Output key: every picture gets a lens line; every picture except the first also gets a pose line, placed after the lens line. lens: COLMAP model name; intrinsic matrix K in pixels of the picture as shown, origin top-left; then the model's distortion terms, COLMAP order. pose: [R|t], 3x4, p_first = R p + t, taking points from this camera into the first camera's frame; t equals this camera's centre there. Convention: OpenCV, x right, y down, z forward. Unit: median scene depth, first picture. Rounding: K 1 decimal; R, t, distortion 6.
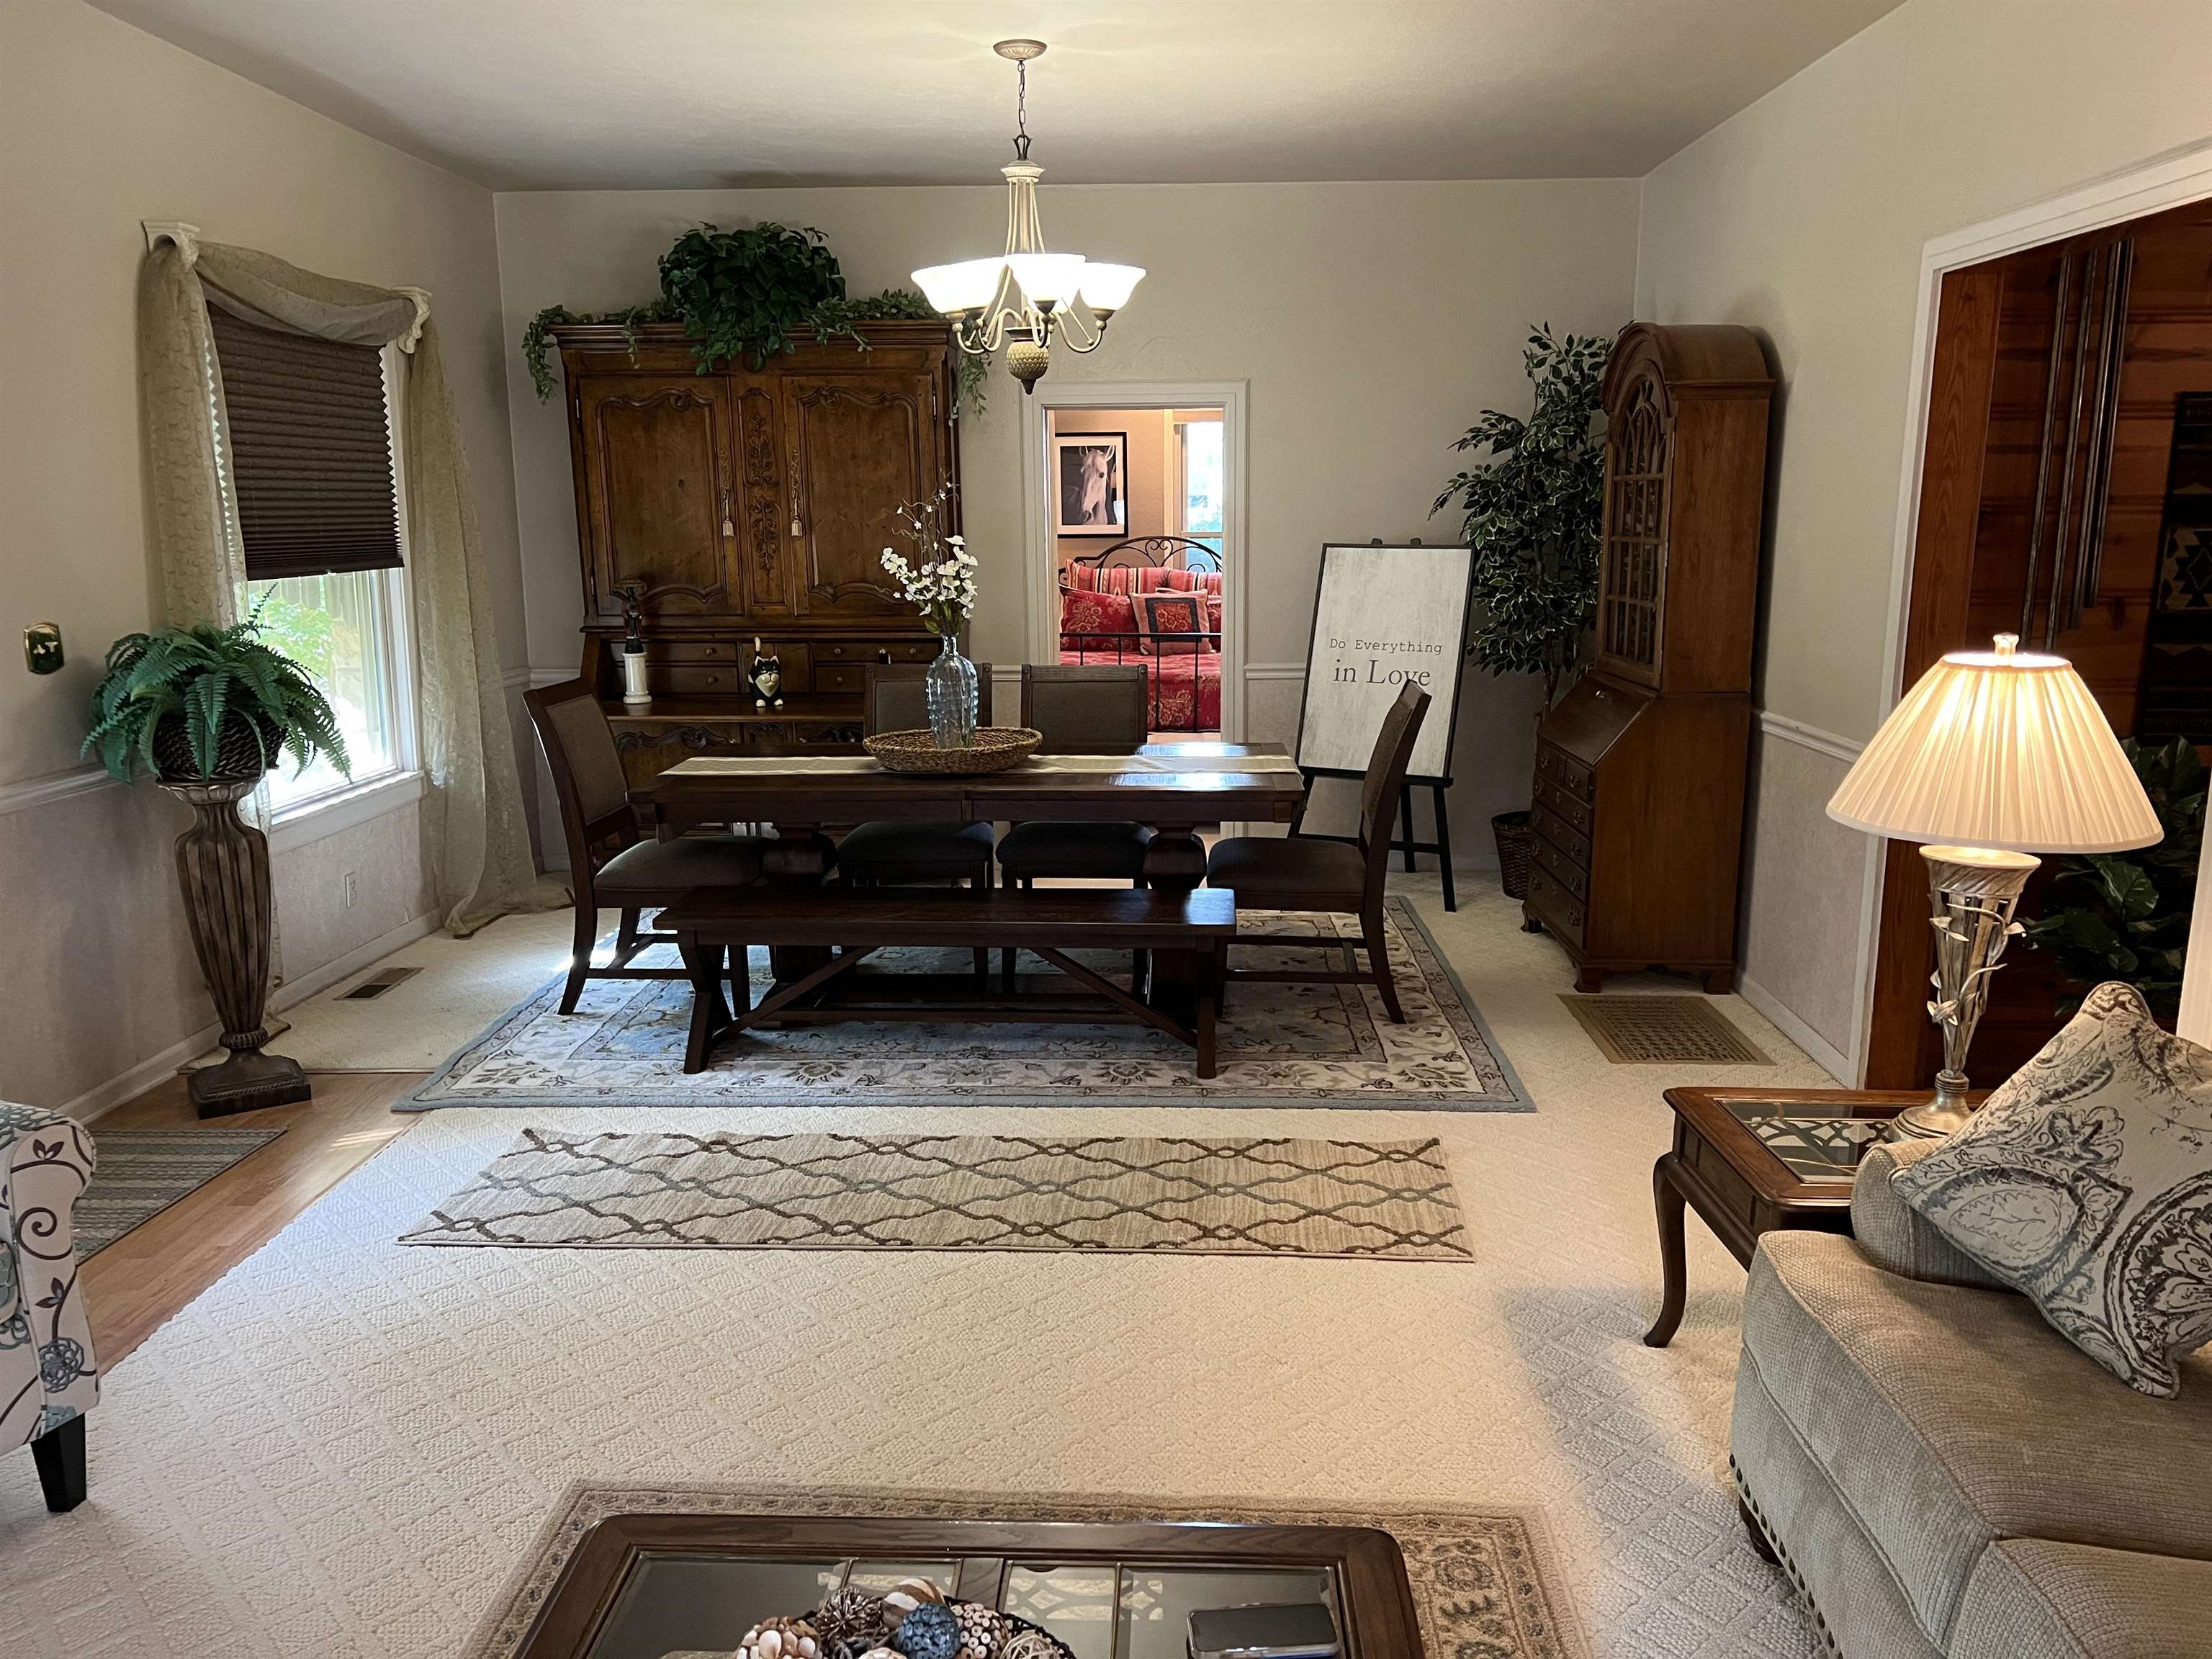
lens RADIAL K [[1661.3, 0, 1109.7], [0, 1661.3, 842.3], [0, 0, 1]] dist [0.079781, -0.098205]
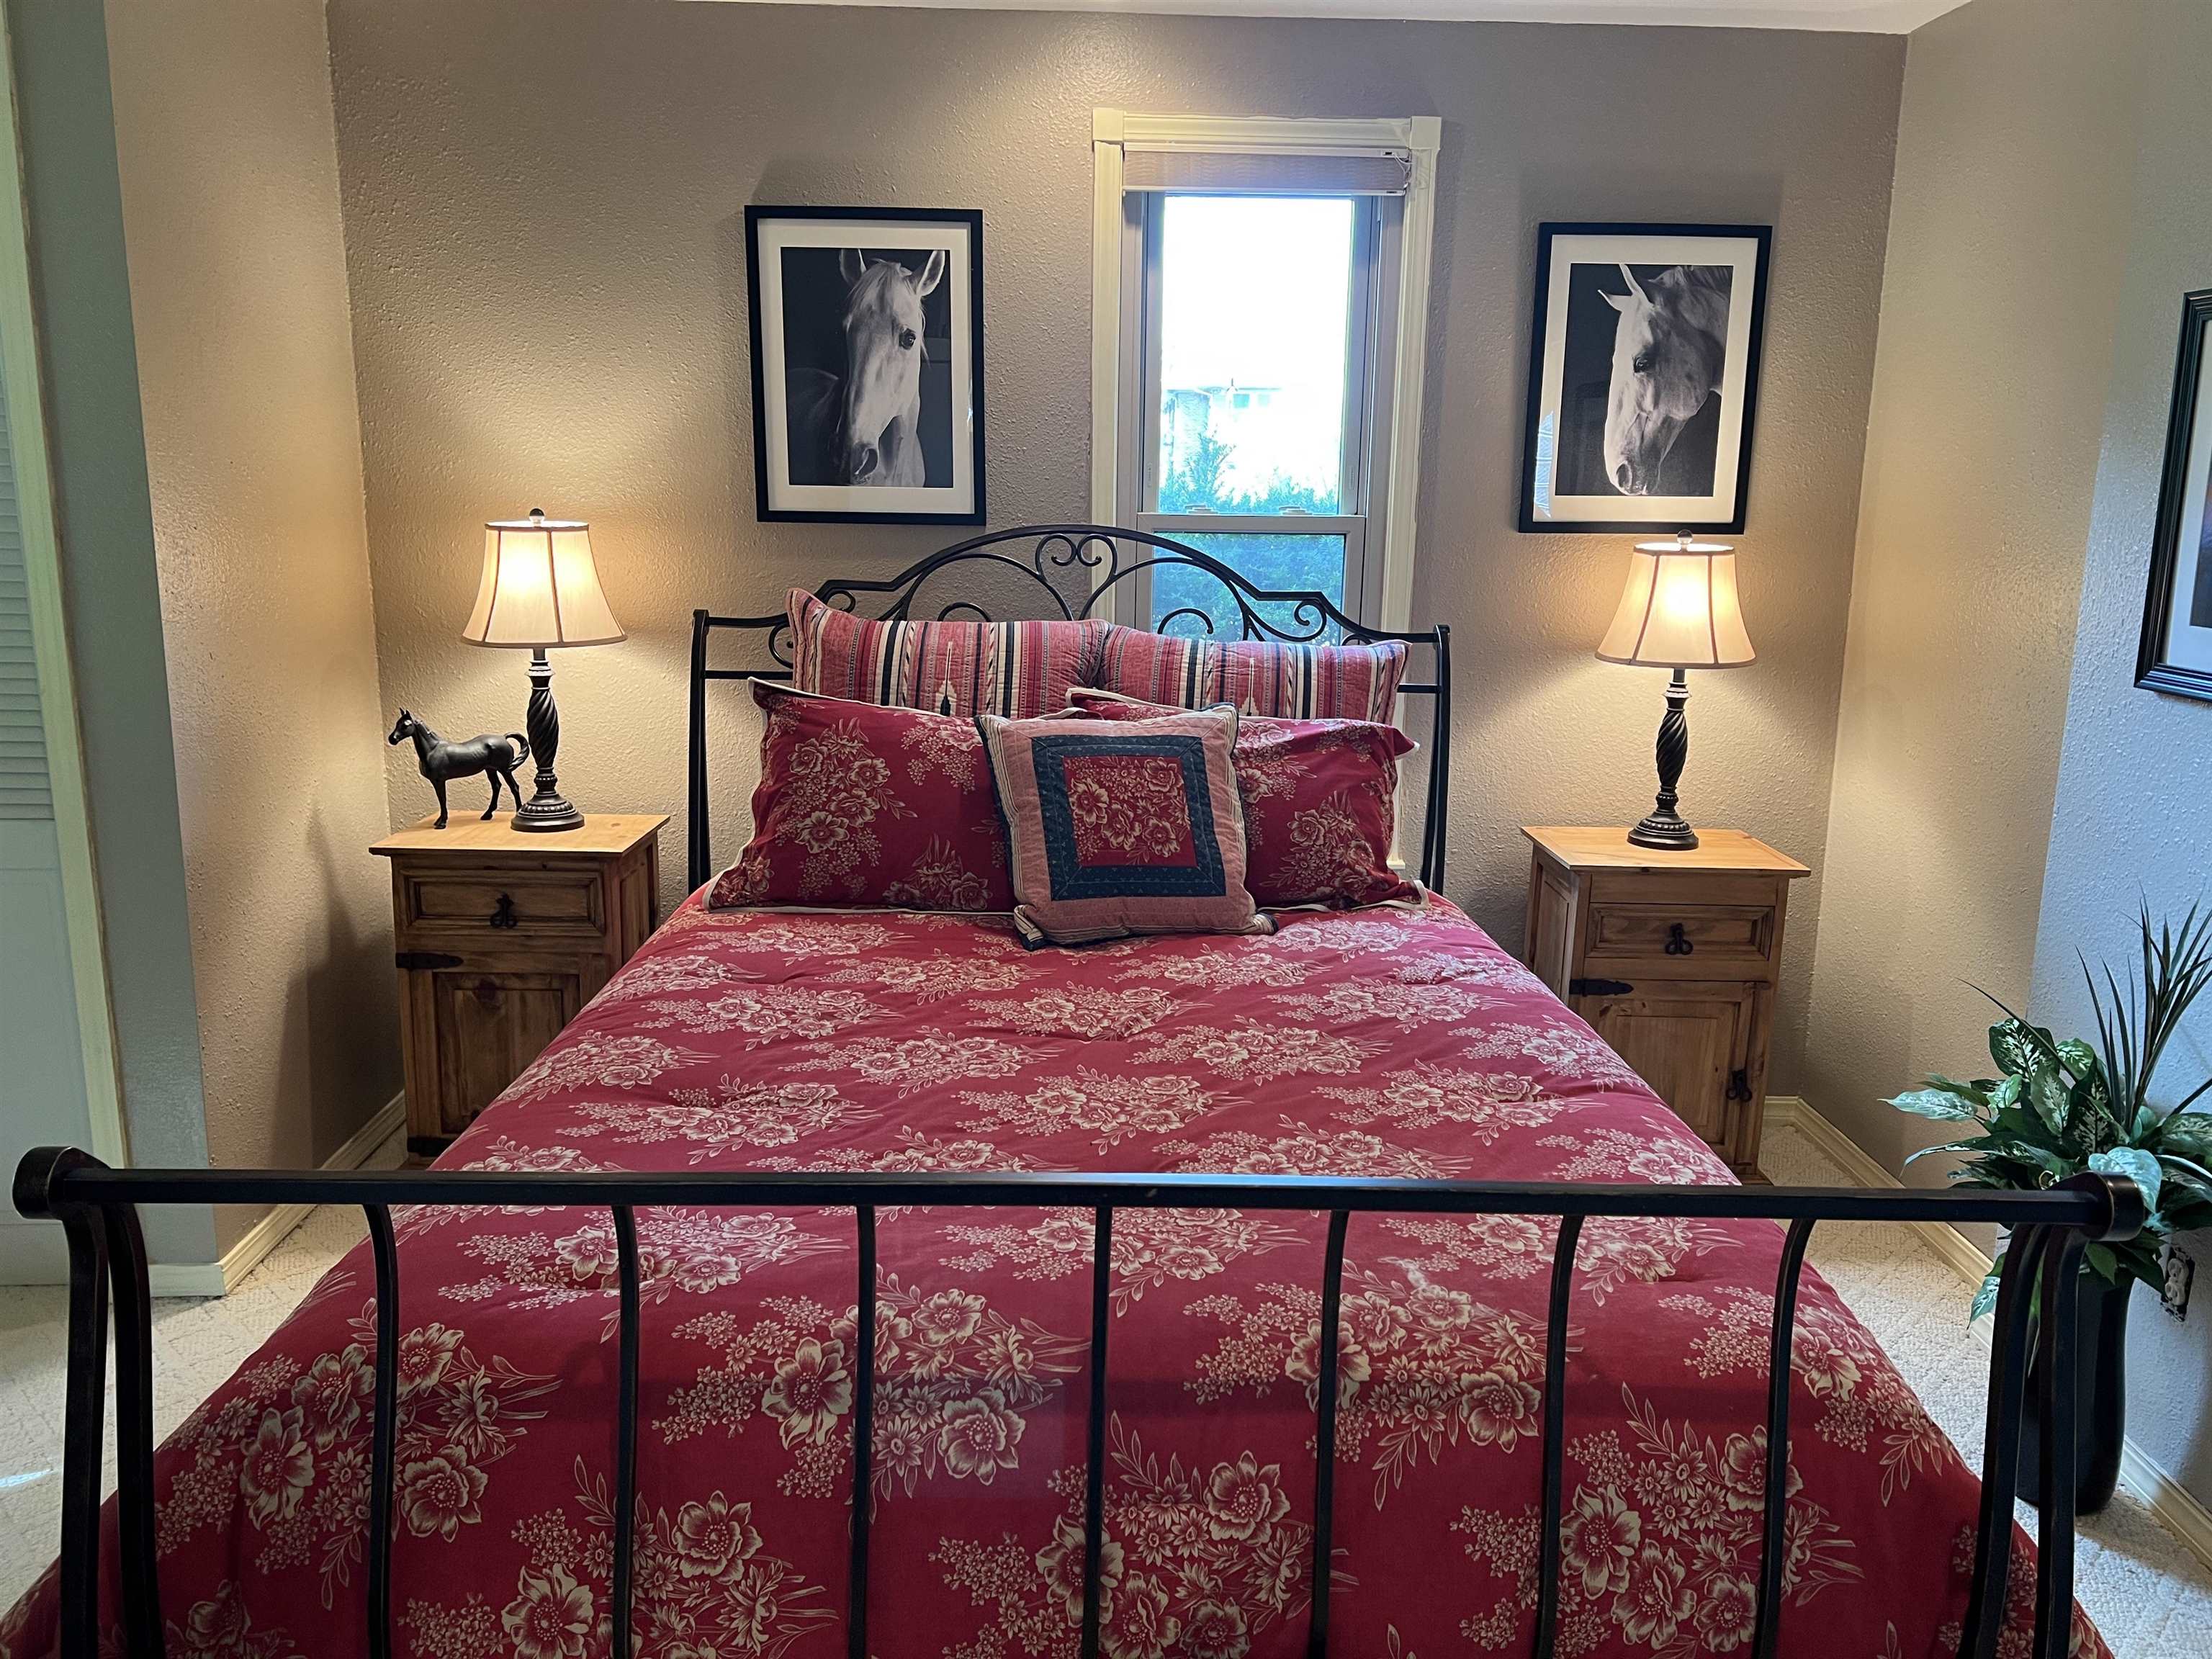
lens RADIAL K [[1661.3, 0, 1109.7], [0, 1661.3, 842.3], [0, 0, 1]] dist [0.079781, -0.098205]
pose [[0.997598, 0.012242, 0.068184, 0.014247], [-0.013205, 0.999819, 0.013693, -0.125135], [-0.068004, -0.014561, 0.997579, 0.666192]]
